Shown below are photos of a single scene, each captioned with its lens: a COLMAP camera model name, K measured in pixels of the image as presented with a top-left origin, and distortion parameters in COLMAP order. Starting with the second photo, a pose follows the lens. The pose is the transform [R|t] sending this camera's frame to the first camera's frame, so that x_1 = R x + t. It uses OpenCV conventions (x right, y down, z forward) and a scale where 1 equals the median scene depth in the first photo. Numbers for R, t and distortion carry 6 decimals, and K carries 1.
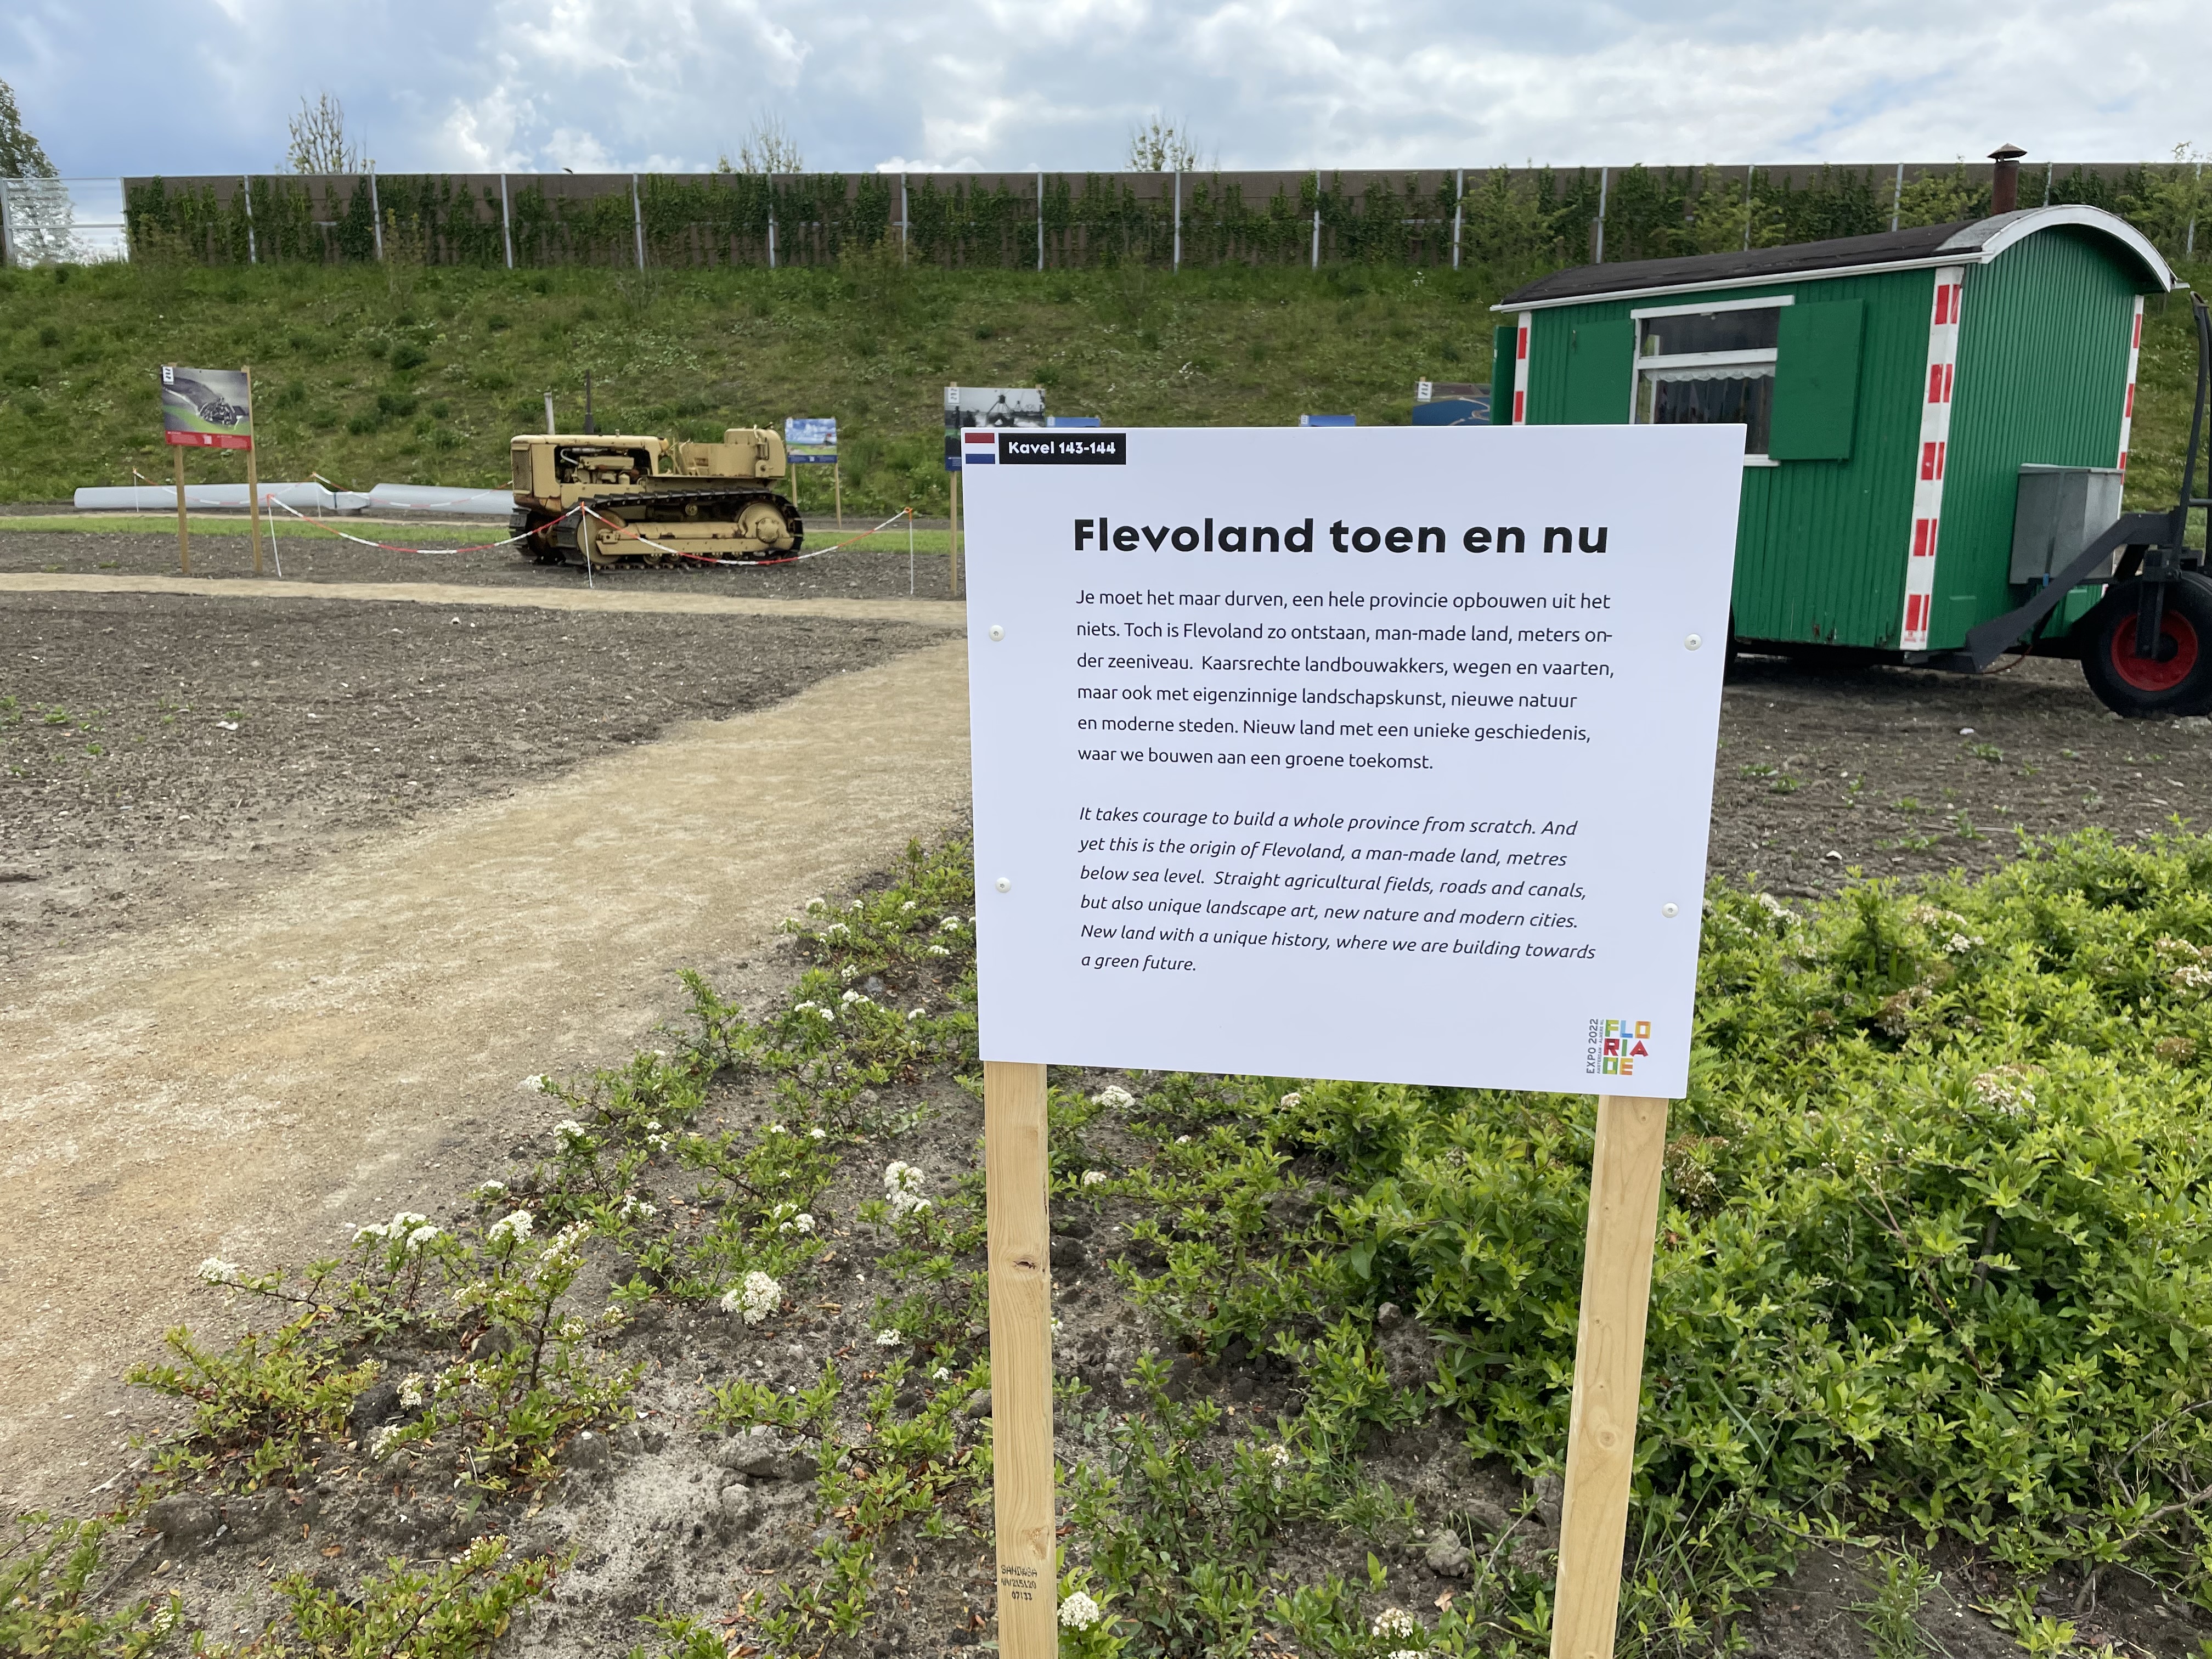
lens RADIAL K [[1603.7, 0, 1109.4], [0, 1603.7, 821.0], [0, 0, 1]] dist [0.088464, -0.111656]
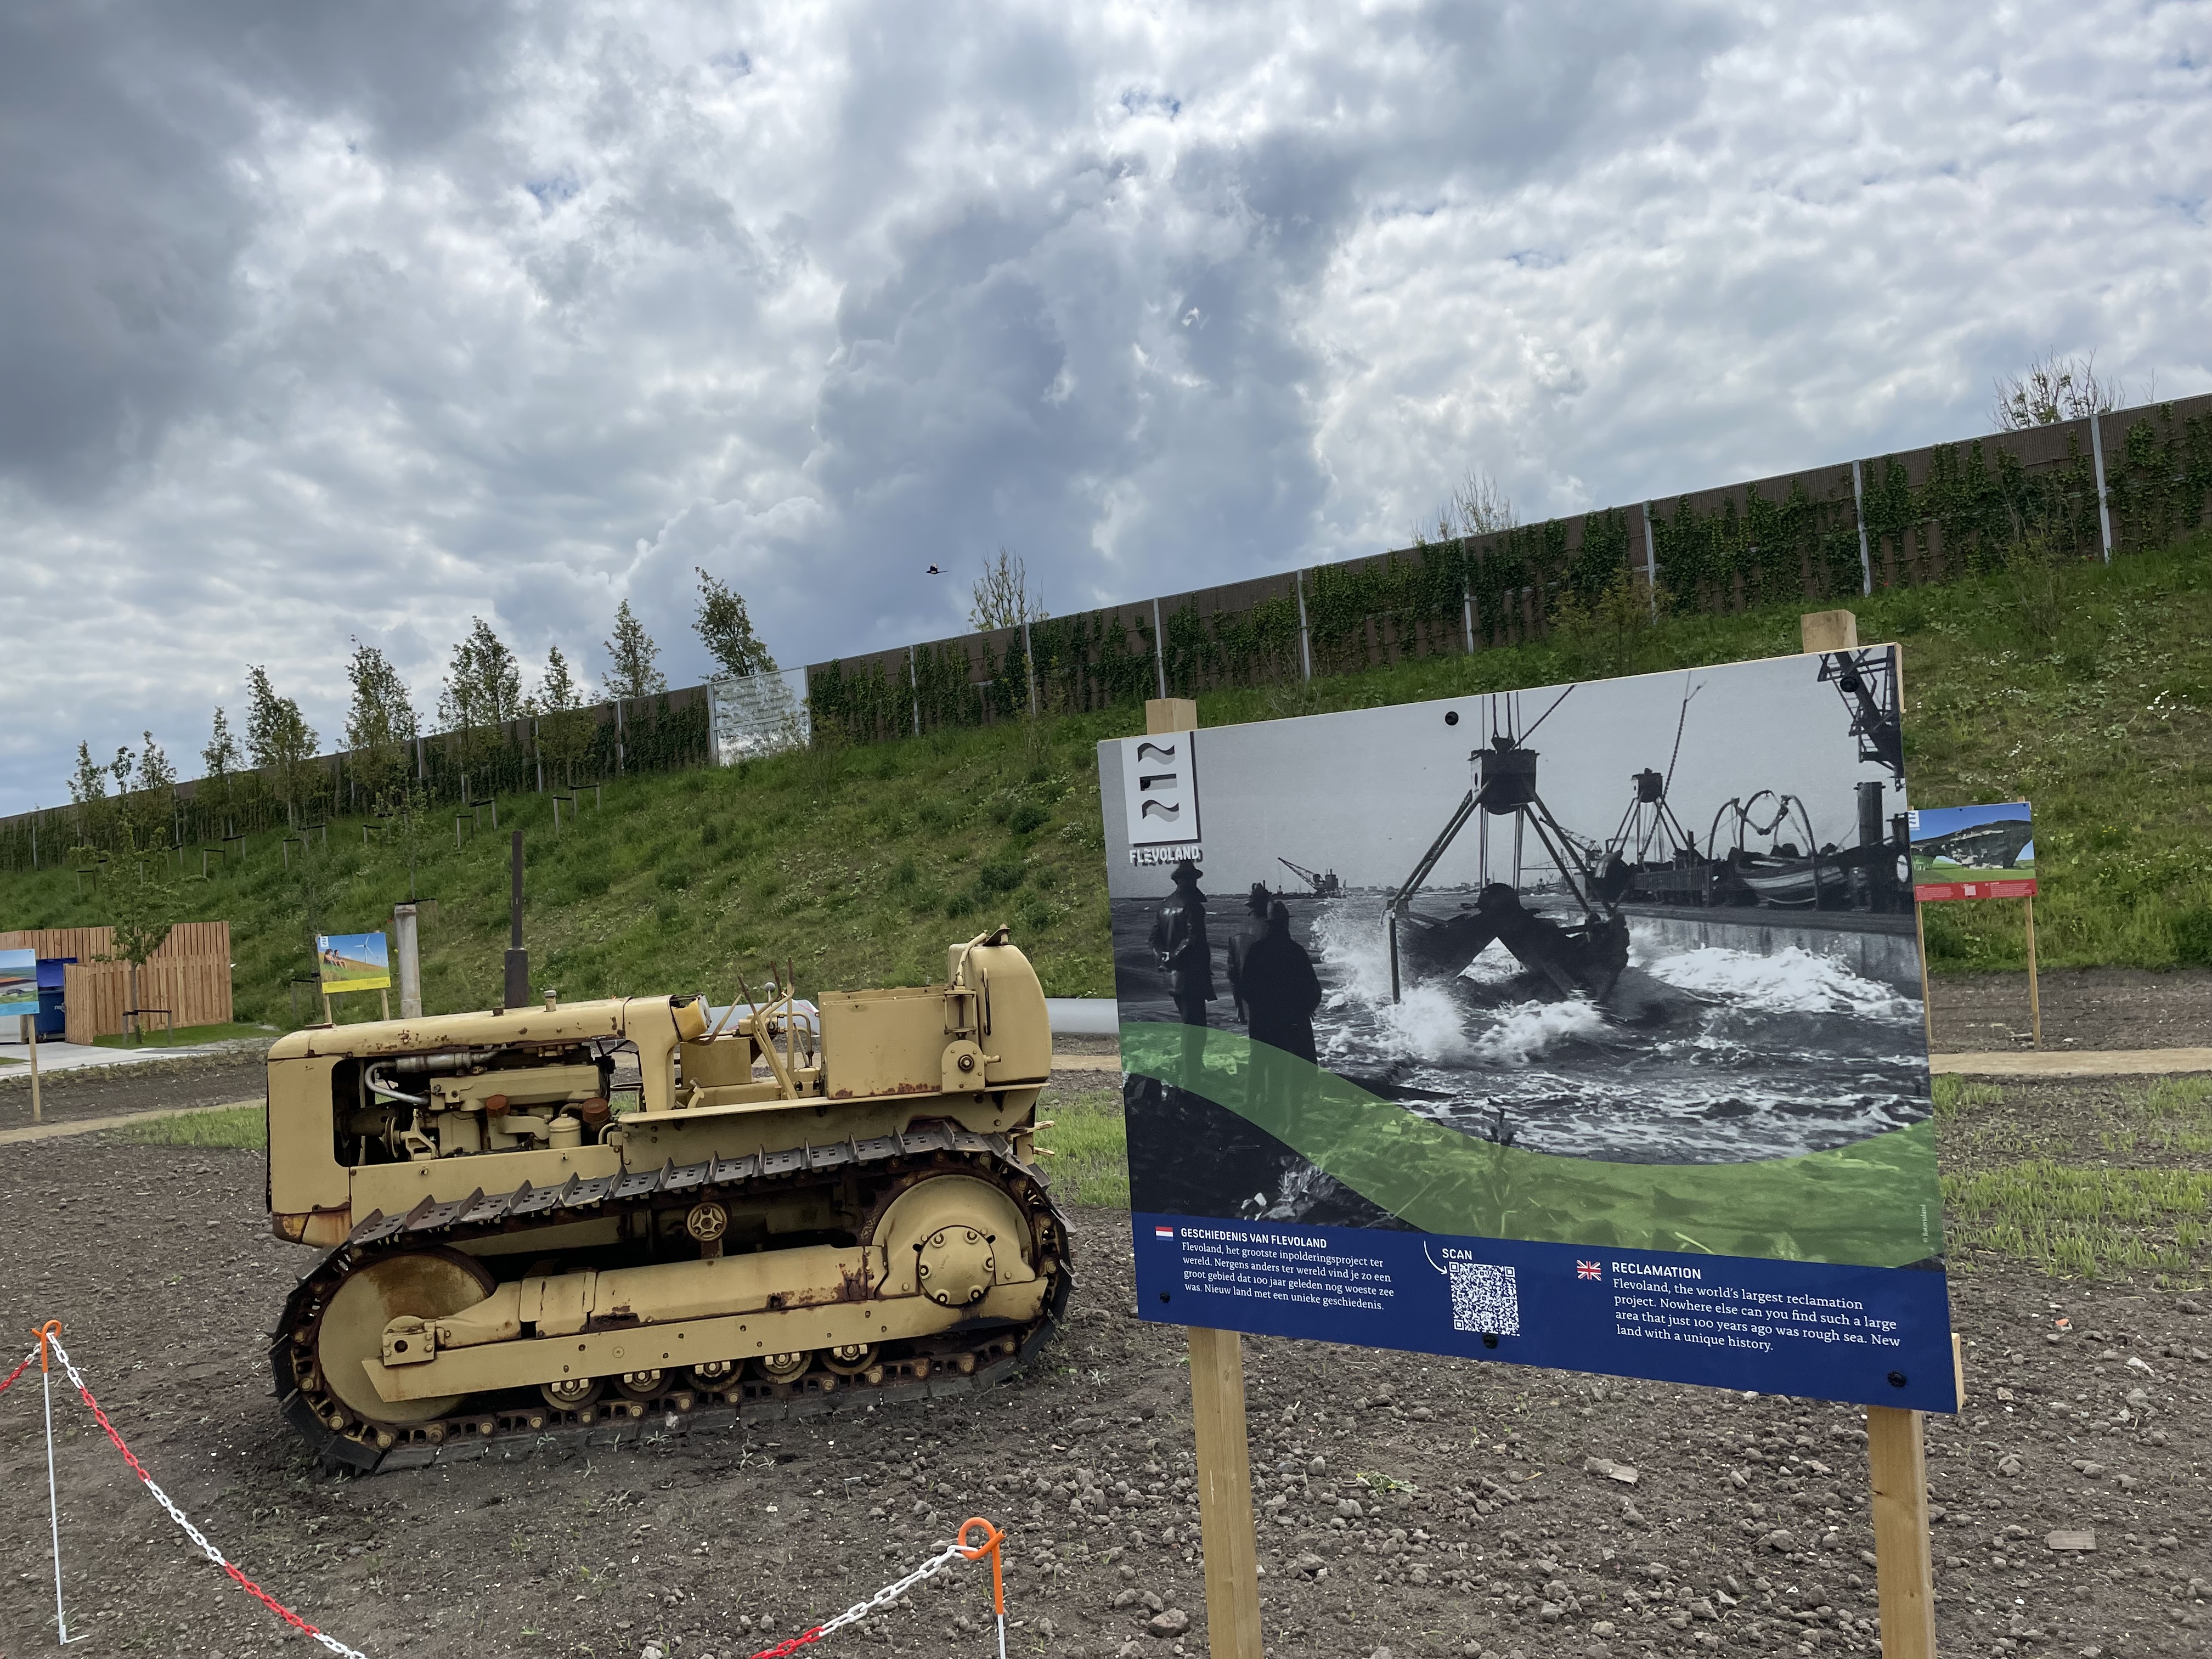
lens RADIAL K [[1603.7, 0, 1109.4], [0, 1603.7, 821.0], [0, 0, 1]] dist [0.088464, -0.111656]
pose [[0.878486, -0.096217, -0.467980, -0.012857], [-0.024664, 0.969072, -0.245542, -0.080722], [0.477131, 0.227247, 0.848943, 0.313074]]
